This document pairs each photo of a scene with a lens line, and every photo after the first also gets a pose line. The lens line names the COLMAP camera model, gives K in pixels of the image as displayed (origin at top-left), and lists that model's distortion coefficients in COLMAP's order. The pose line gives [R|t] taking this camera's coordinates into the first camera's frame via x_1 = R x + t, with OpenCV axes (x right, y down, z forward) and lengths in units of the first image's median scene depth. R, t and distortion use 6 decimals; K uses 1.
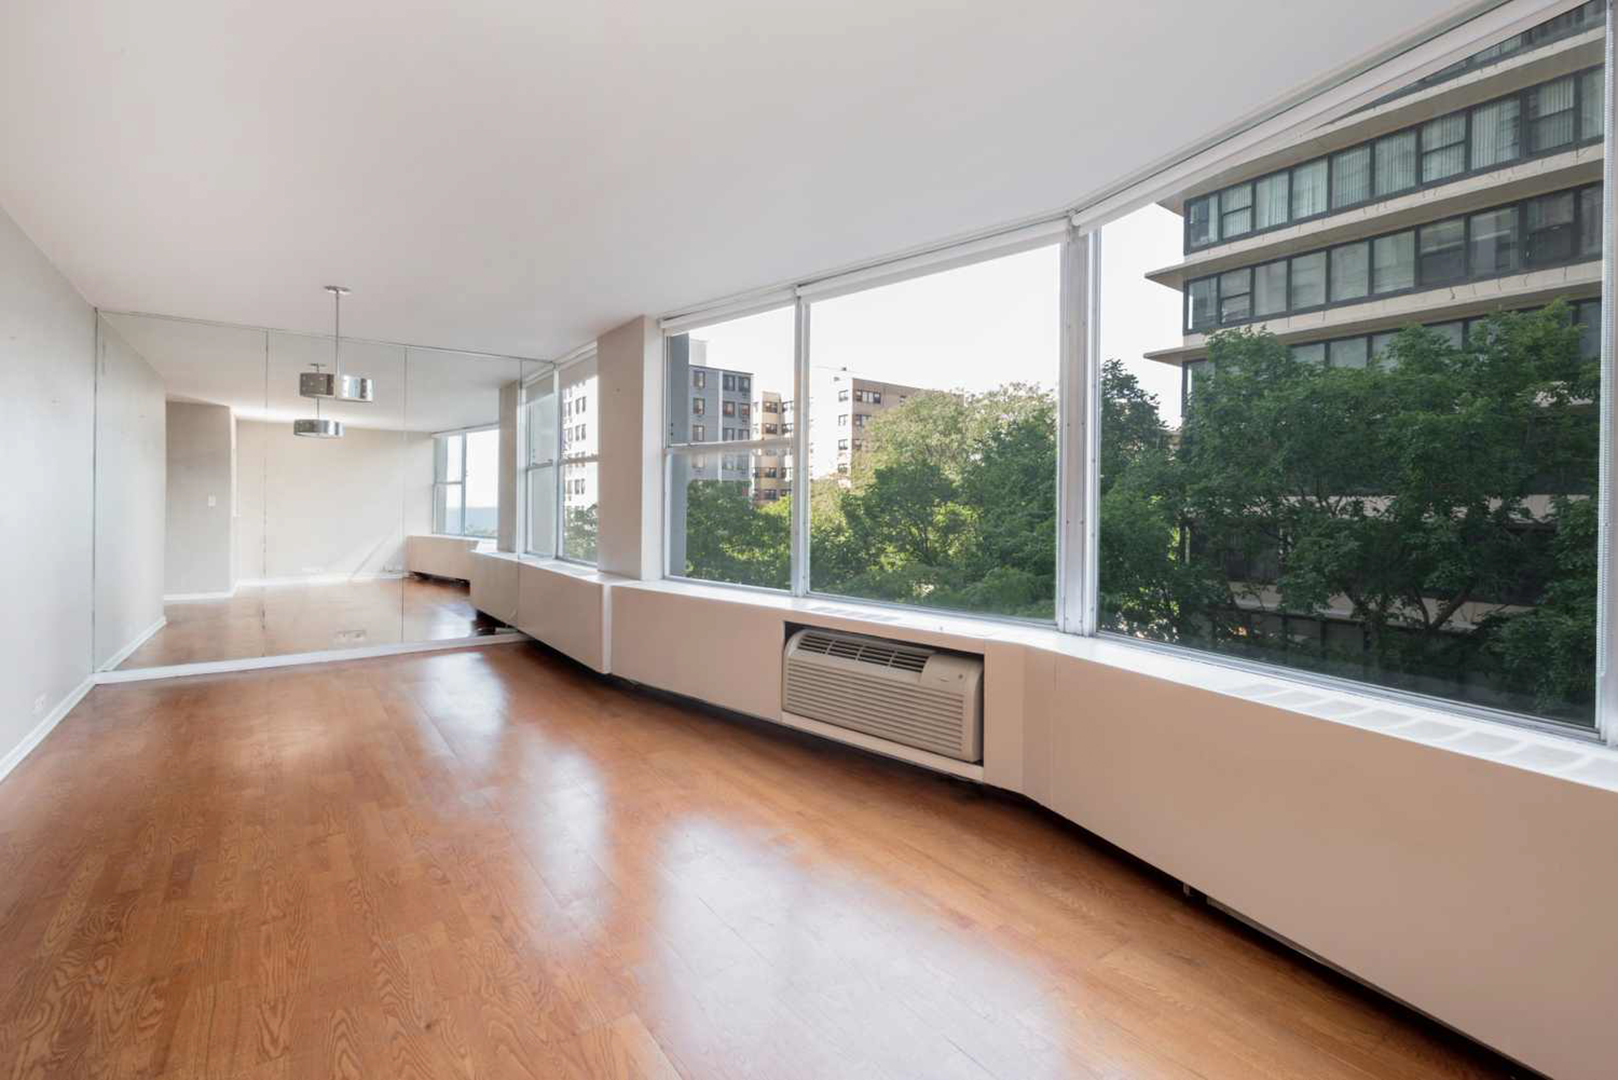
lens RADIAL K [[723.5, 0, 805.5], [0, 723.5, 496.0], [0, 0, 1]] dist [-0.001088, -0.000626]
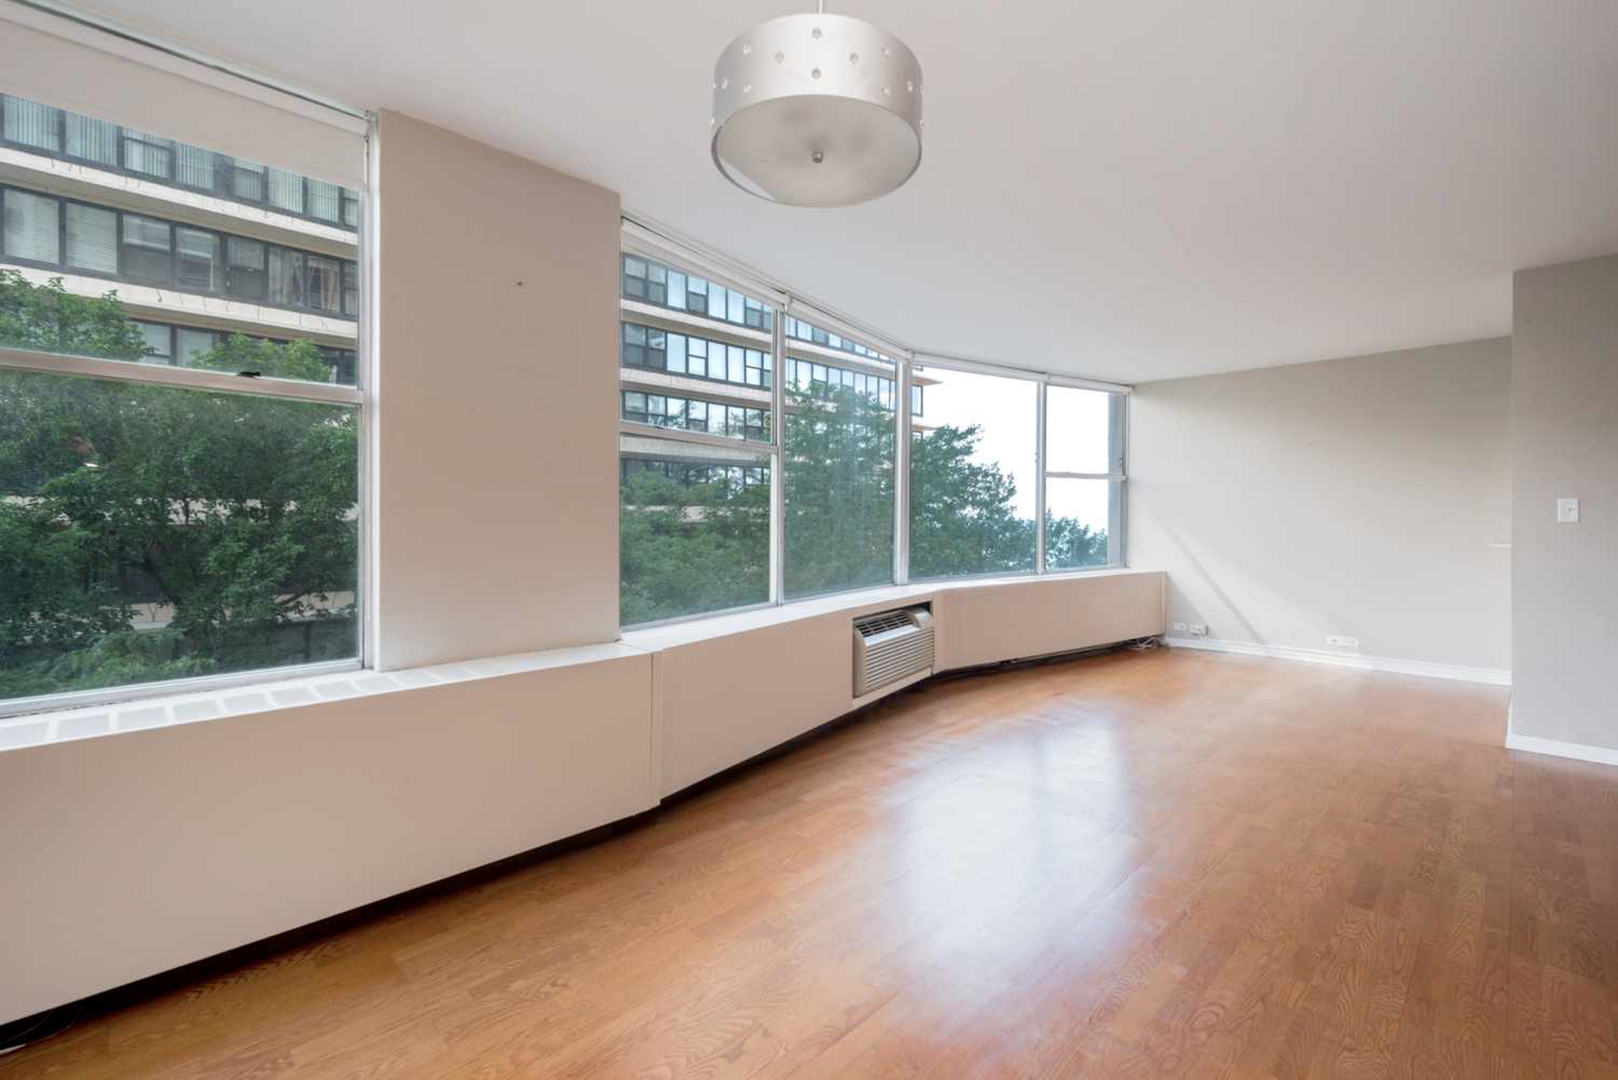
lens RADIAL K [[722.5, 0, 809.0], [0, 722.5, 518.9], [0, 0, 1]] dist [-0.000953, -0.000411]
pose [[-0.157328, -0.011614, 0.987478, -0.225572], [-0.019412, 0.999774, 0.008666, 0.002585], [-0.987356, -0.017805, -0.157518, 0.252540]]
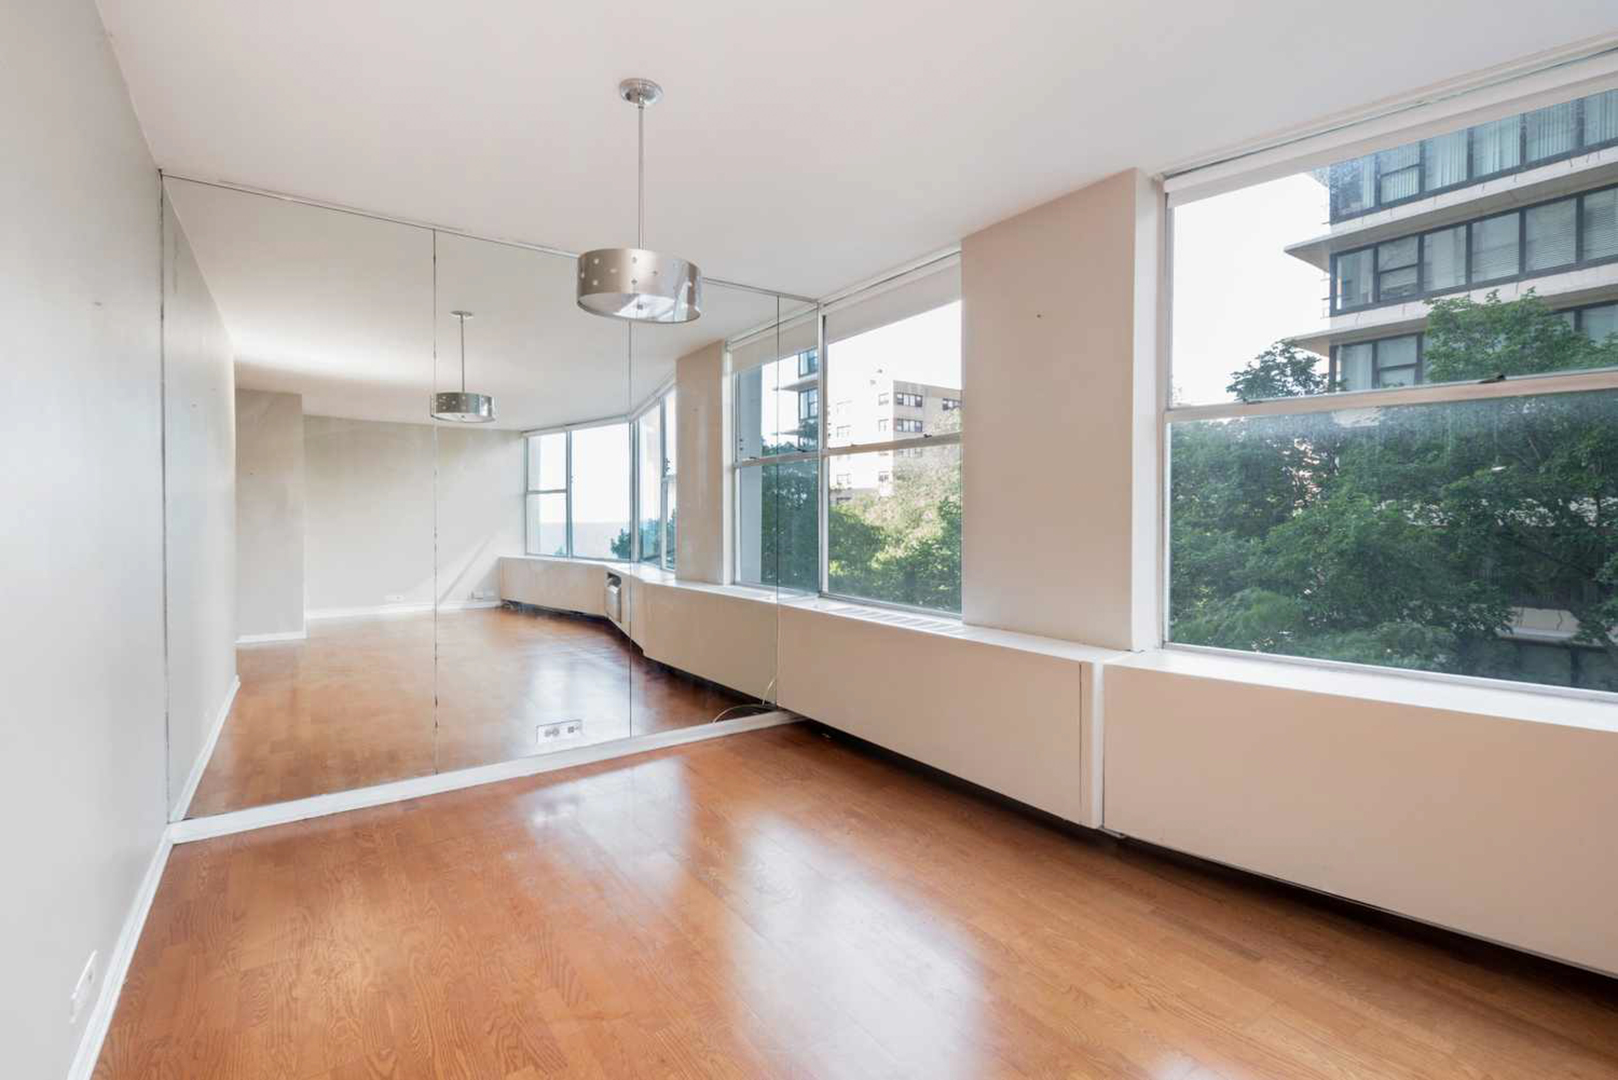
lens RADIAL K [[718.2, 0, 809.0], [0, 718.2, 540.0], [0, 0, 1]] dist [-0.002375, -0.000006]
pose [[0.999878, -0.010888, -0.011228, -0.129438], [0.011428, 0.998722, 0.049229, 0.000144], [0.010677, -0.049351, 0.998724, 0.125578]]
